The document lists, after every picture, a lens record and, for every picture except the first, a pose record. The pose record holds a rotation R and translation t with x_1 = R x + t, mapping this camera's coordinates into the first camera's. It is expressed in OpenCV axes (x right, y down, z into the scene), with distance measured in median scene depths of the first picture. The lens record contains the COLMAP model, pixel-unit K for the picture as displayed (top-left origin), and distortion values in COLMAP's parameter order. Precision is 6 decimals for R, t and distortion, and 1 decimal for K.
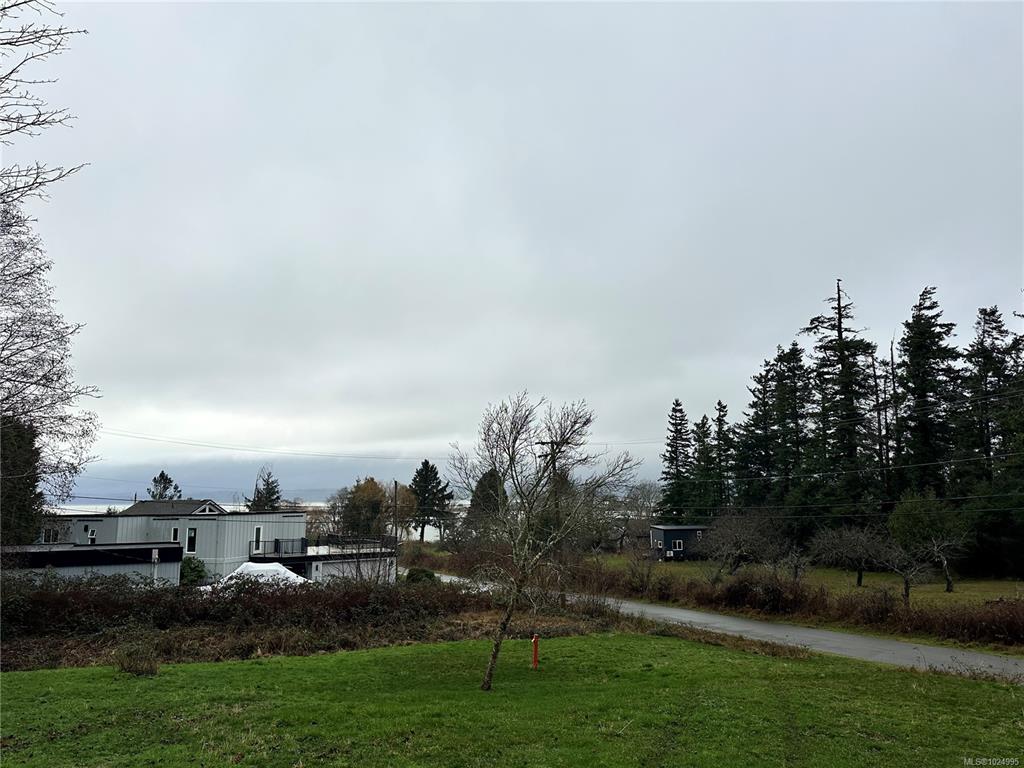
lens RADIAL K [[714.2, 0, 505.9], [0, 714.2, 383.3], [0, 0, 1]] dist [0.090317, -0.099575]
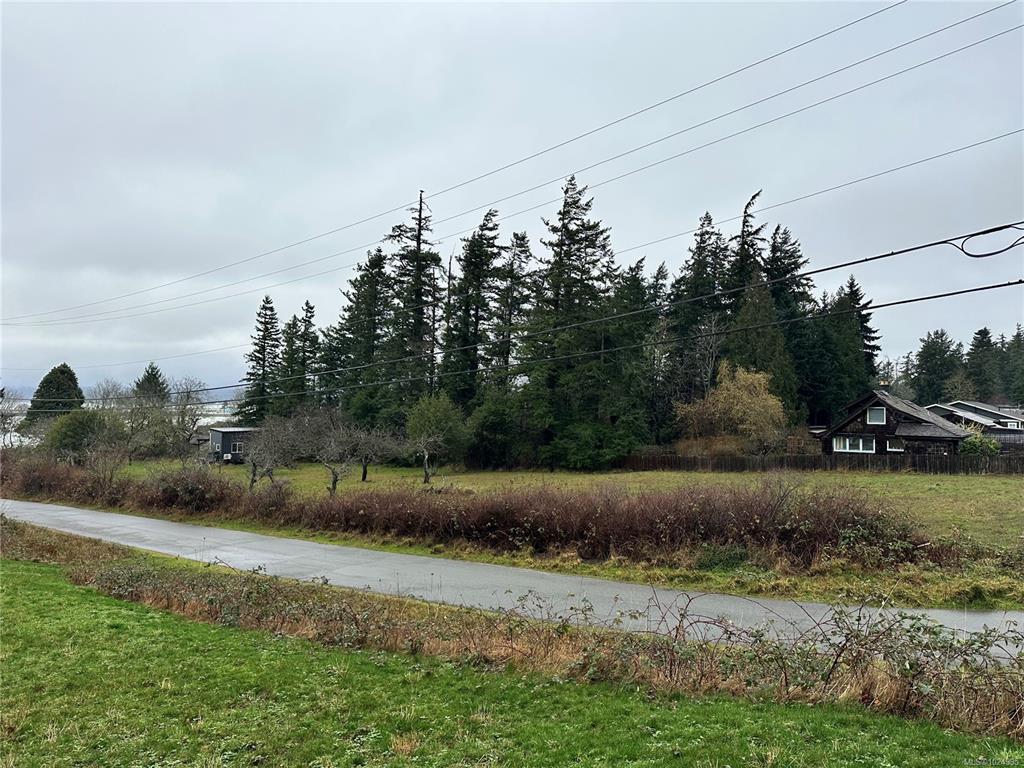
lens RADIAL K [[714.2, 0, 521.7], [0, 714.2, 383.5], [0, 0, 1]] dist [0.090317, -0.099575]
pose [[0.891564, 0.032042, 0.451761, 0.118561], [-0.089893, 0.990168, 0.107178, 0.004521], [-0.443885, -0.136166, 0.885678, -0.000124]]
